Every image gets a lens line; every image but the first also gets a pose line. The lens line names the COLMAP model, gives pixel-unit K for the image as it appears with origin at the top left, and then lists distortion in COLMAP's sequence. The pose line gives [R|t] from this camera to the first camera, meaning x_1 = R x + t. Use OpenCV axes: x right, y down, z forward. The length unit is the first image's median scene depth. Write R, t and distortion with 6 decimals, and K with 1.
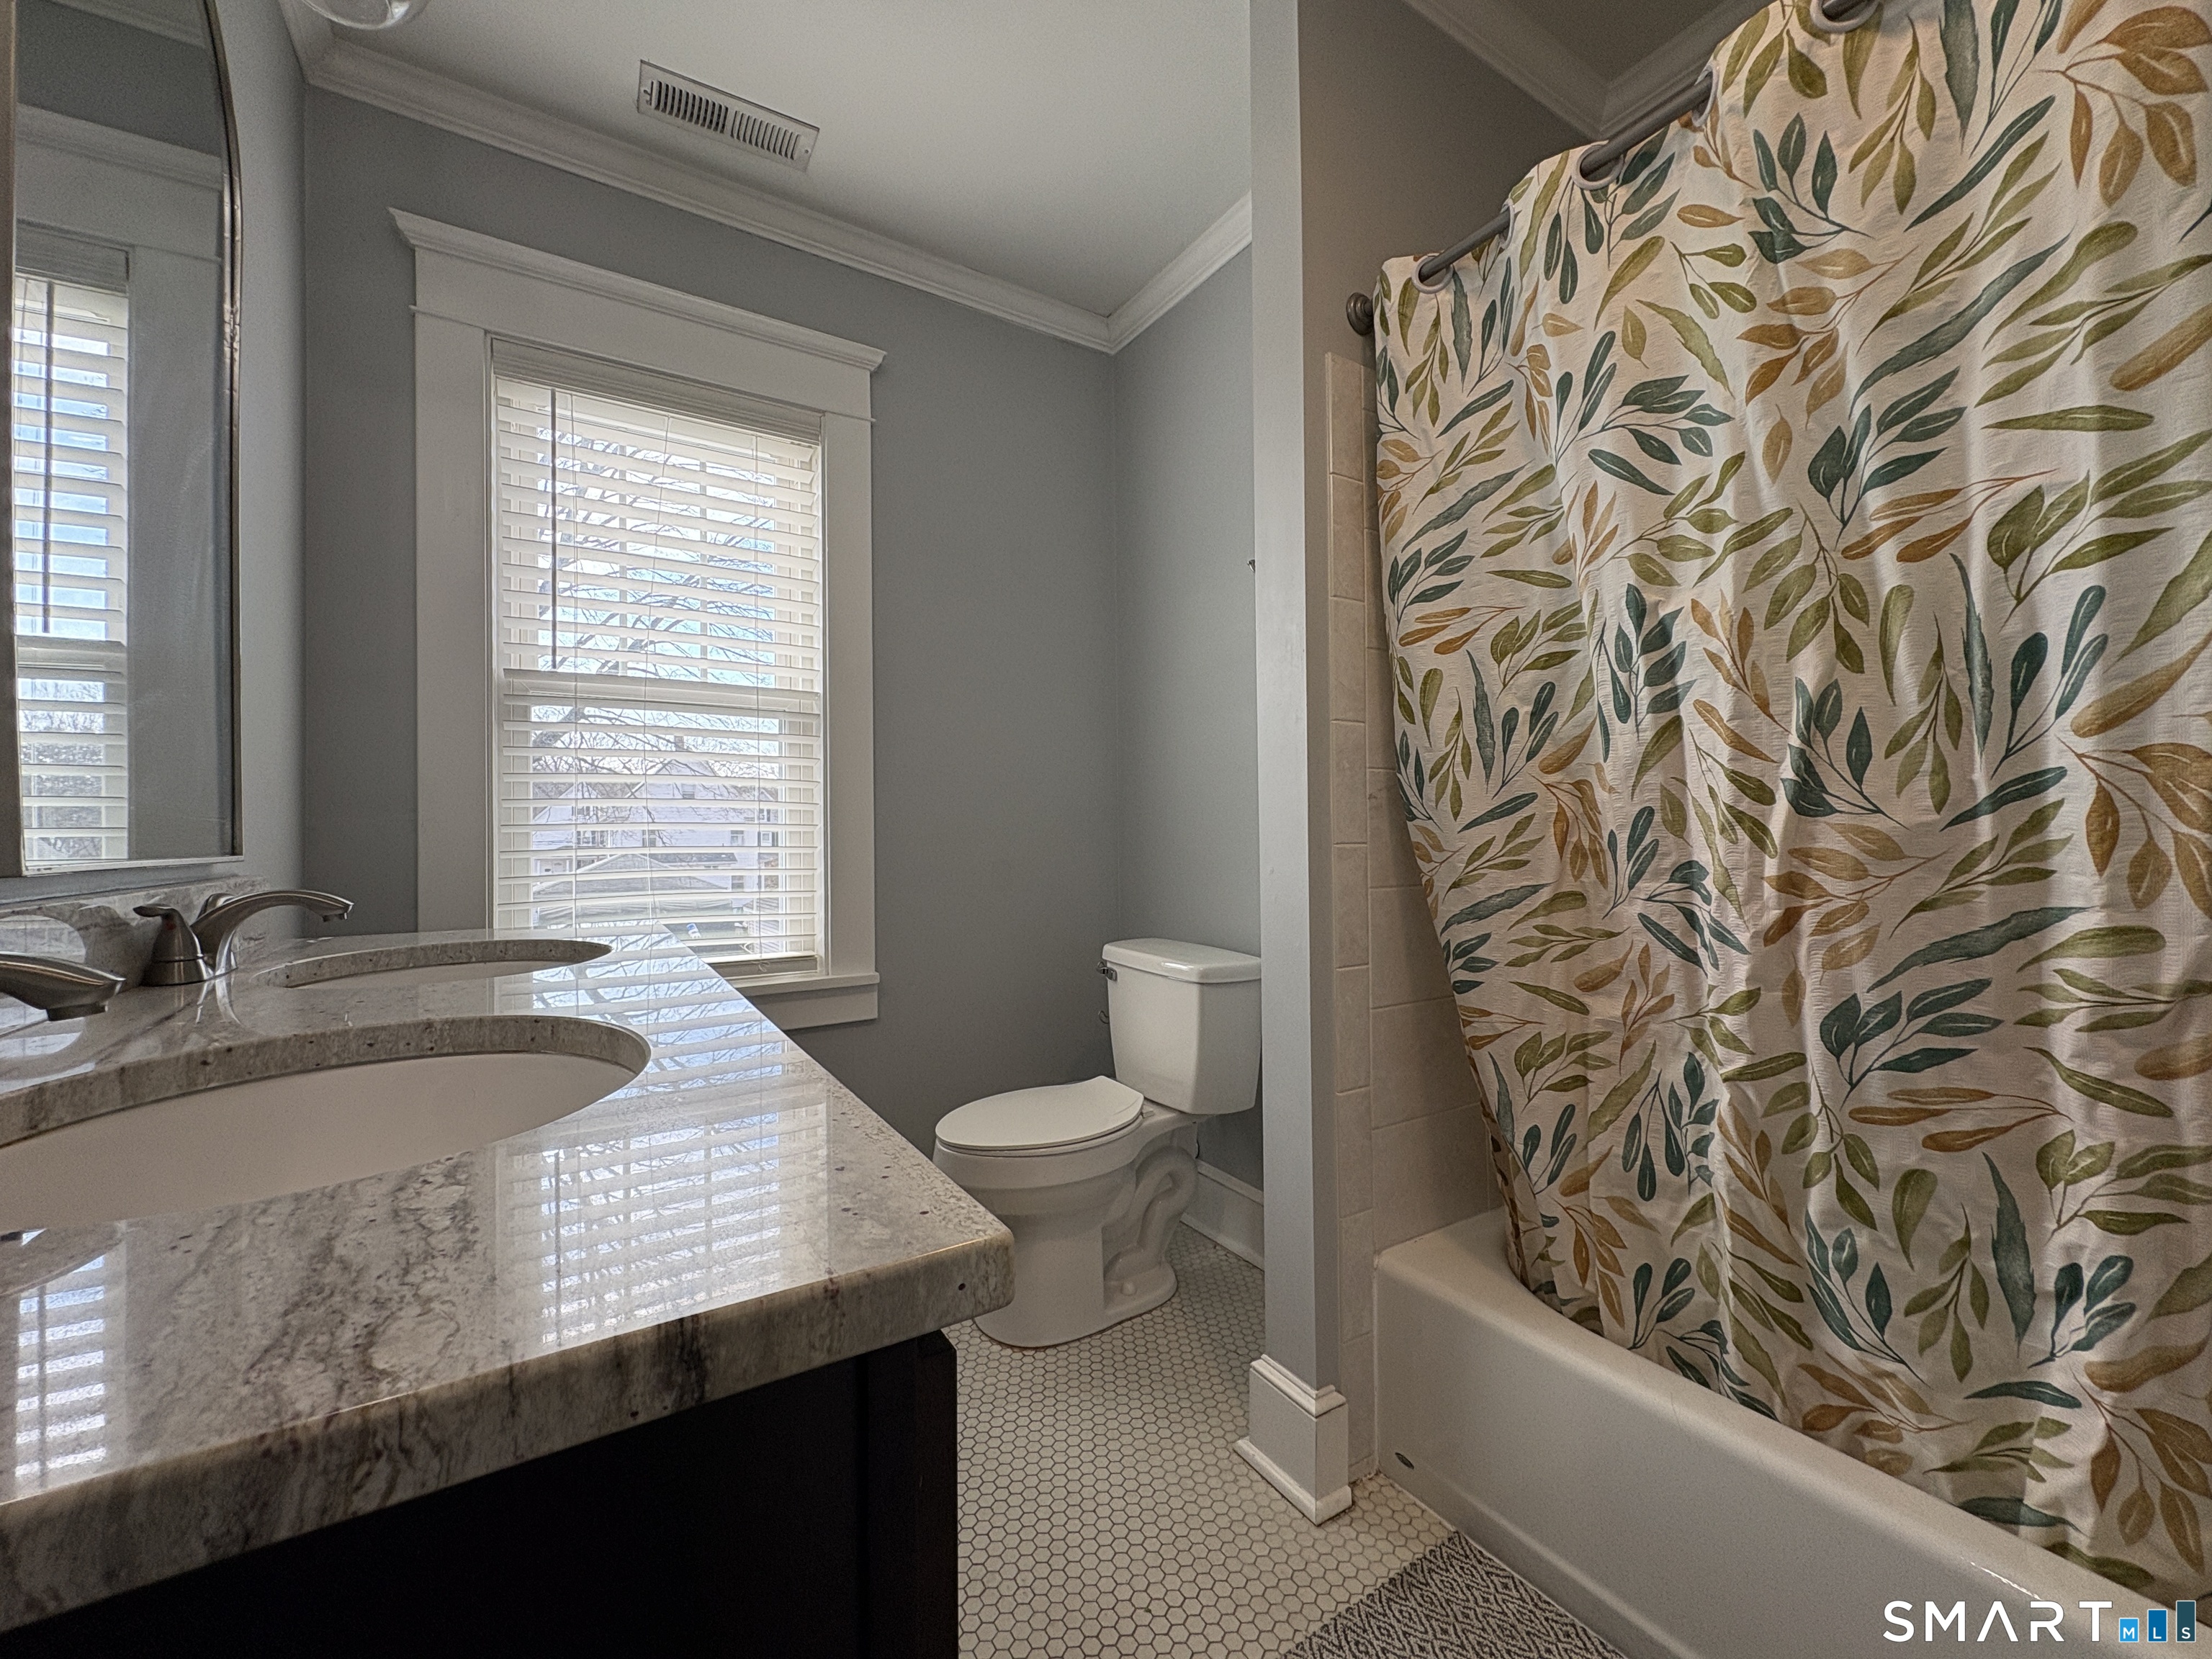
lens RADIAL K [[885.1, 0, 1118.9], [0, 885.1, 829.6], [0, 0, 1]] dist [-0.001566, 0.000455]
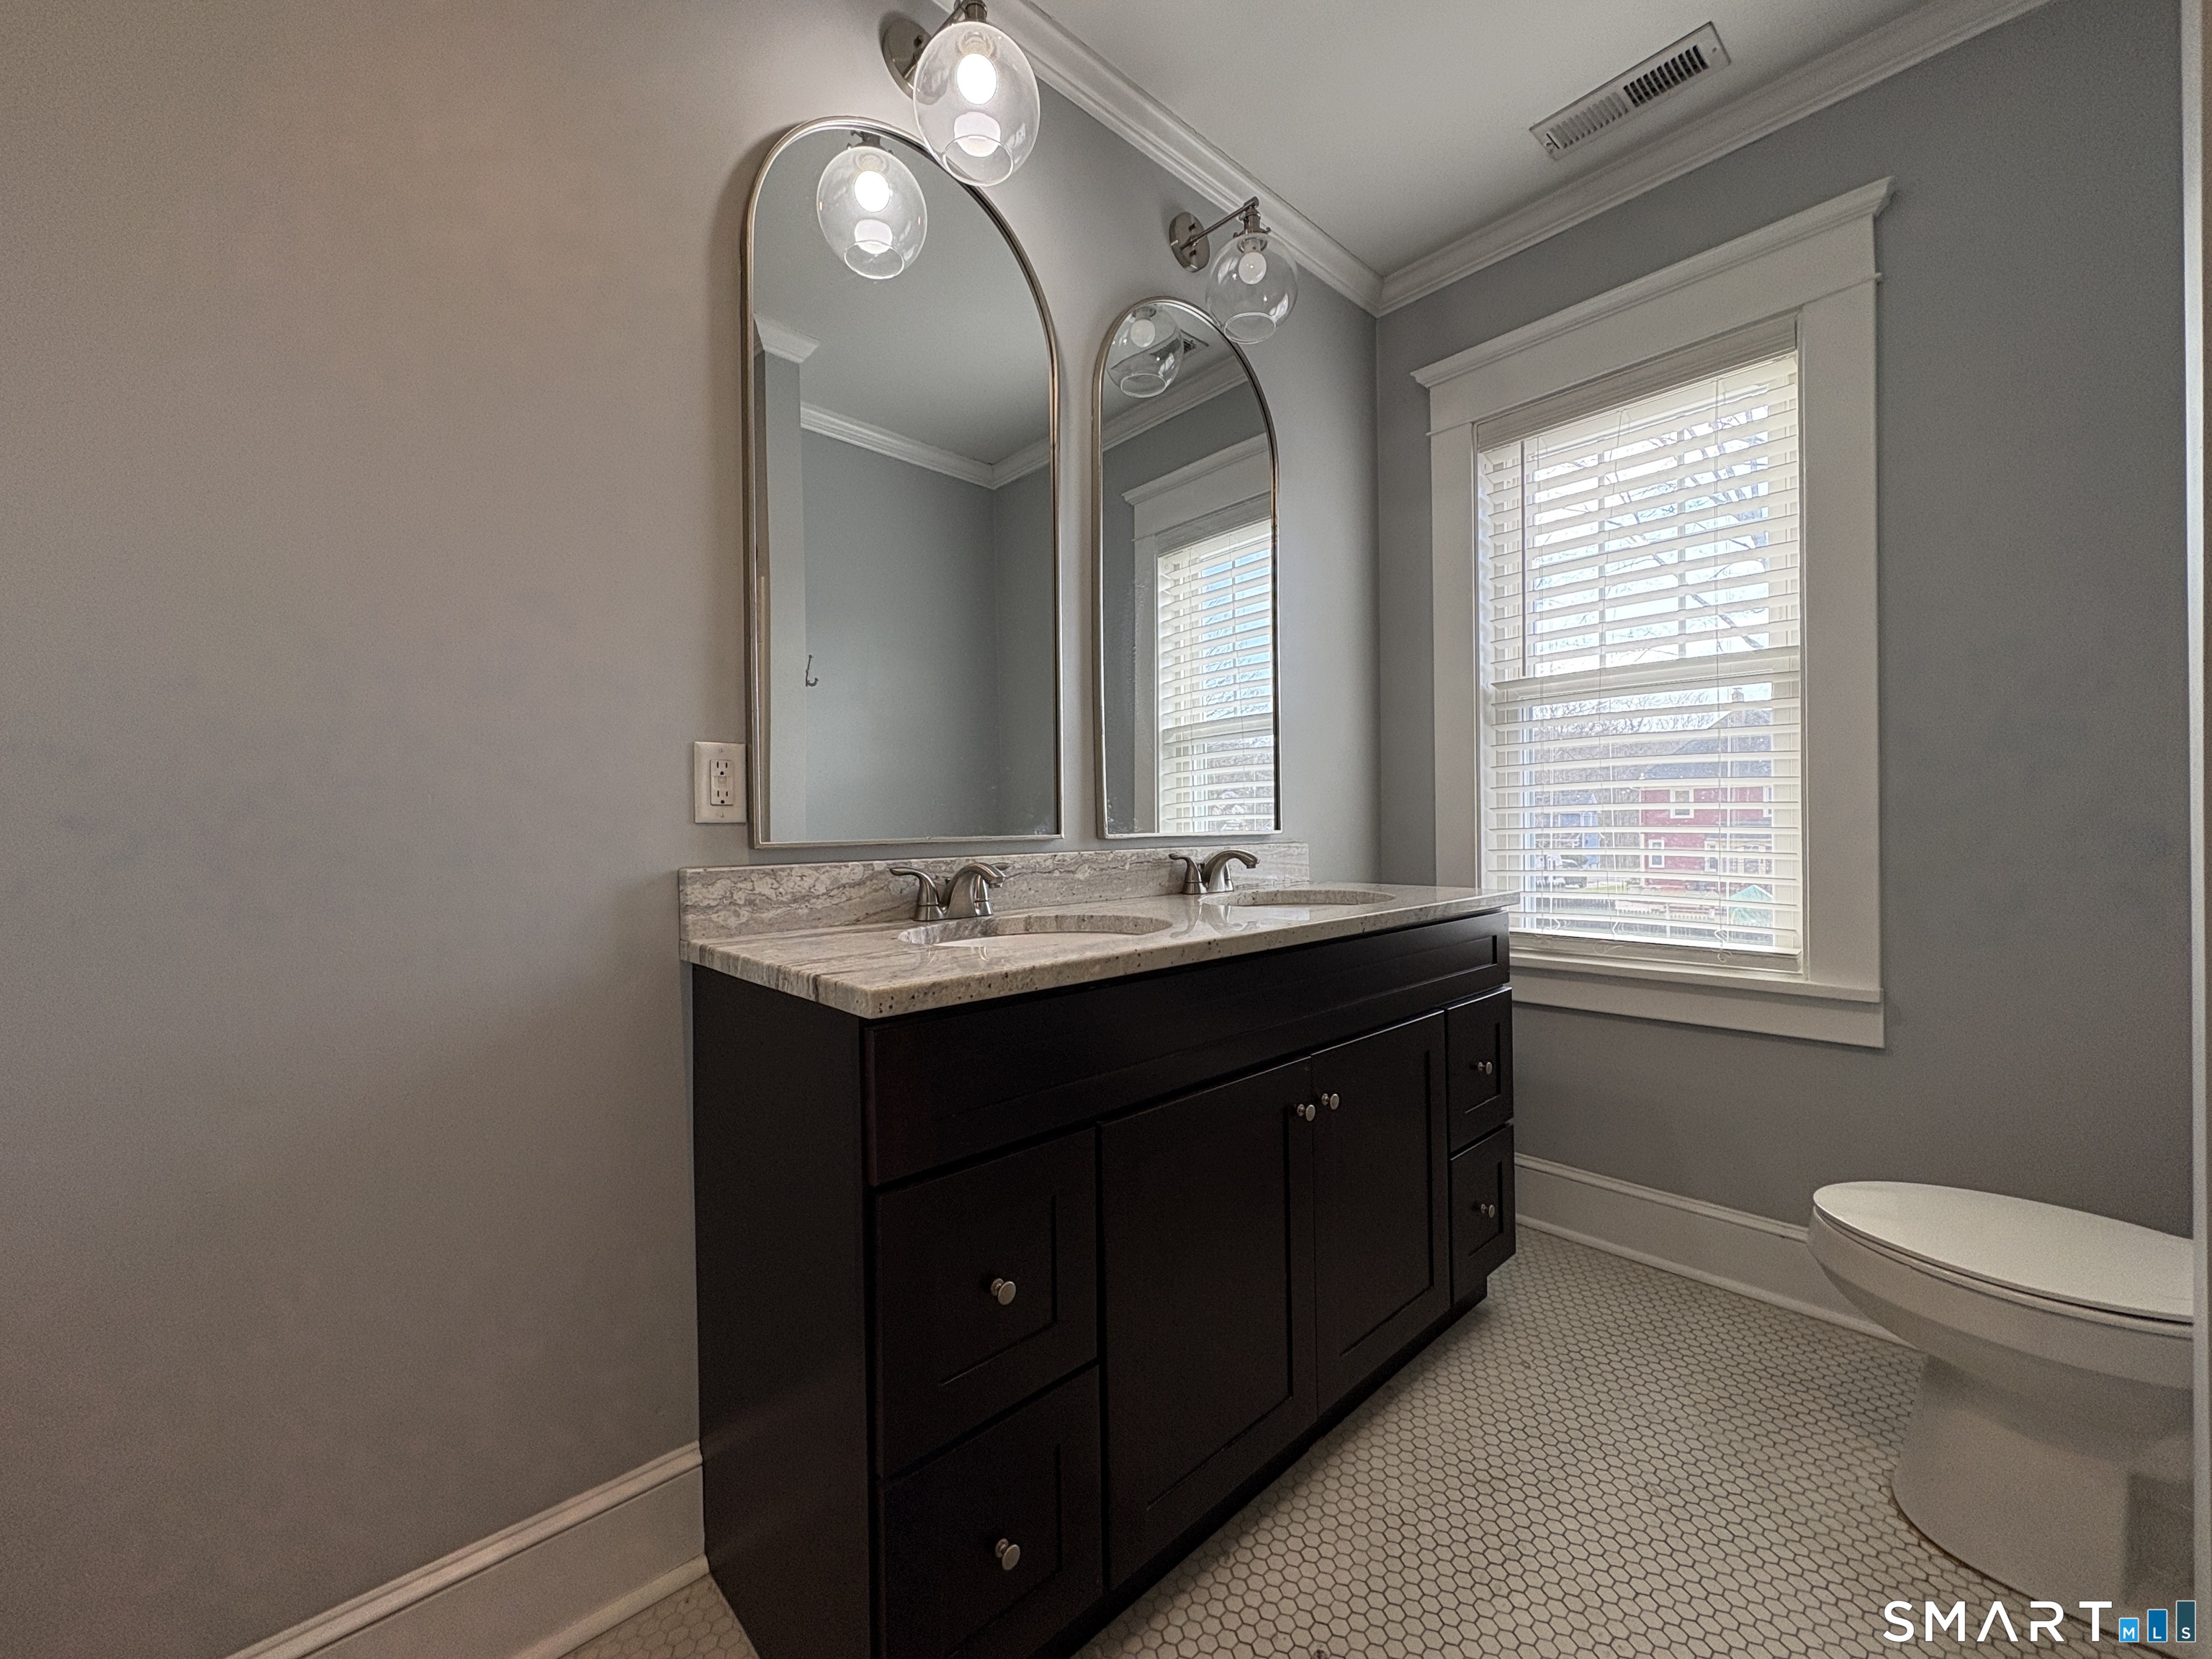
lens RADIAL K [[885.1, 0, 1110.7], [0, 885.1, 822.5], [0, 0, 1]] dist [-0.001566, 0.000455]
pose [[0.192617, -0.006563, -0.981252, 0.428388], [0.015352, 0.999875, -0.003674, 0.009798], [0.981154, -0.014357, 0.192694, 0.229482]]
